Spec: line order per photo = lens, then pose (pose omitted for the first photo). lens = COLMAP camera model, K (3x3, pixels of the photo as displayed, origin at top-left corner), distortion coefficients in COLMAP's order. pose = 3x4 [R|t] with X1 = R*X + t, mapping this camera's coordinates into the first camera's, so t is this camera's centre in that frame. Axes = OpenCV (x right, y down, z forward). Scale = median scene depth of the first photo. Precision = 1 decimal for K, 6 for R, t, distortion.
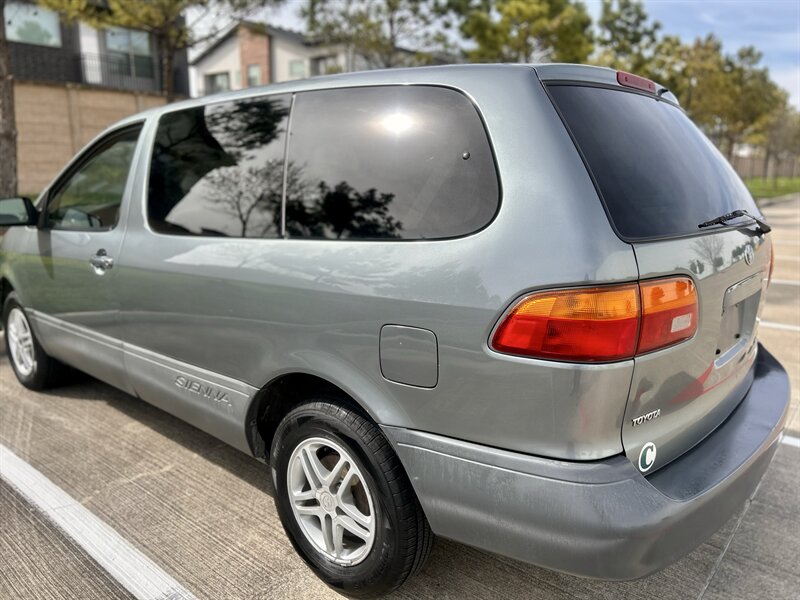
lens RADIAL K [[602.5, 0, 409.3], [0, 602.5, 301.4], [0, 0, 1]] dist [0.056375, -0.059685]
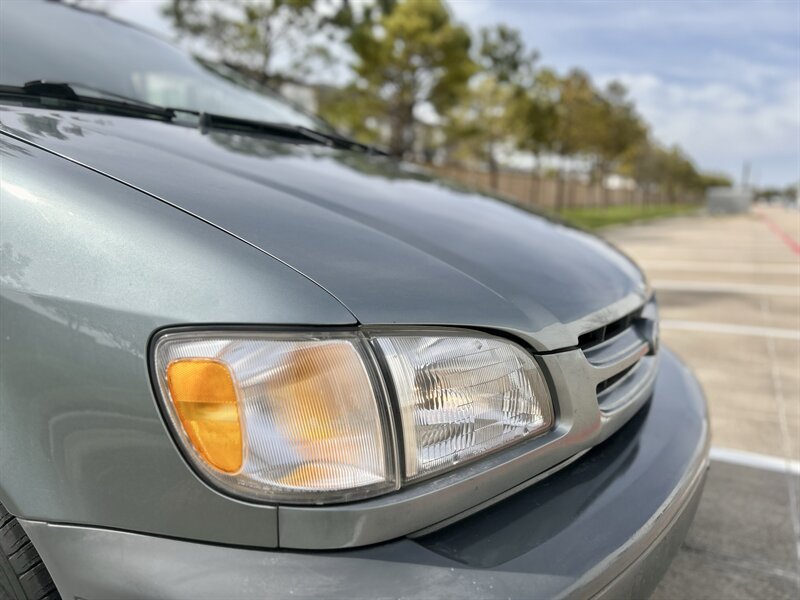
lens RADIAL K [[602.5, 0, 402.8], [0, 602.5, 305.9], [0, 0, 1]] dist [0.056375, -0.059685]
pose [[0.986384, -0.038289, 0.159942, 0.057416], [0.045981, 0.997943, -0.044675, 0.047321], [-0.157903, 0.051421, 0.986115, 0.341895]]
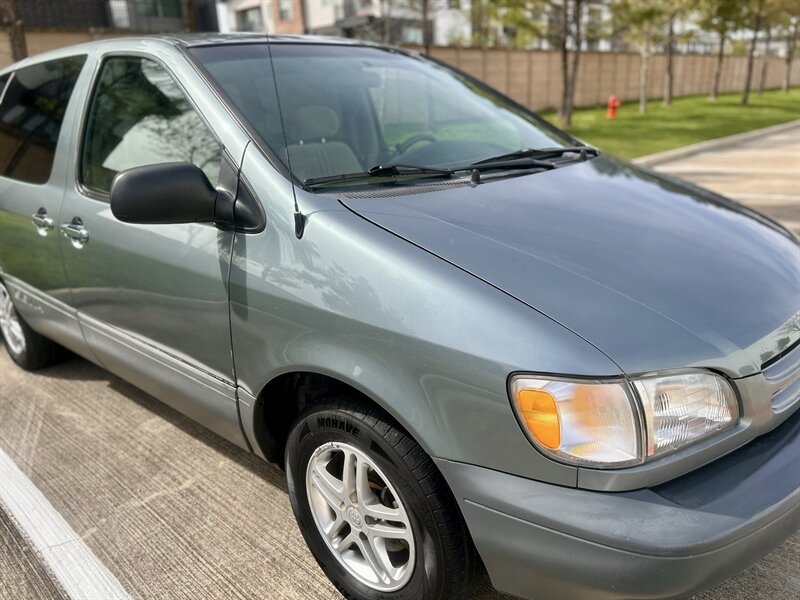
lens RADIAL K [[602.5, 0, 408.6], [0, 602.5, 307.1], [0, 0, 1]] dist [0.056375, -0.059685]
pose [[0.995836, -0.037557, -0.083064, -0.016013], [0.046779, 0.992605, 0.112014, -0.036244], [0.078243, -0.115433, 0.990229, 0.191026]]
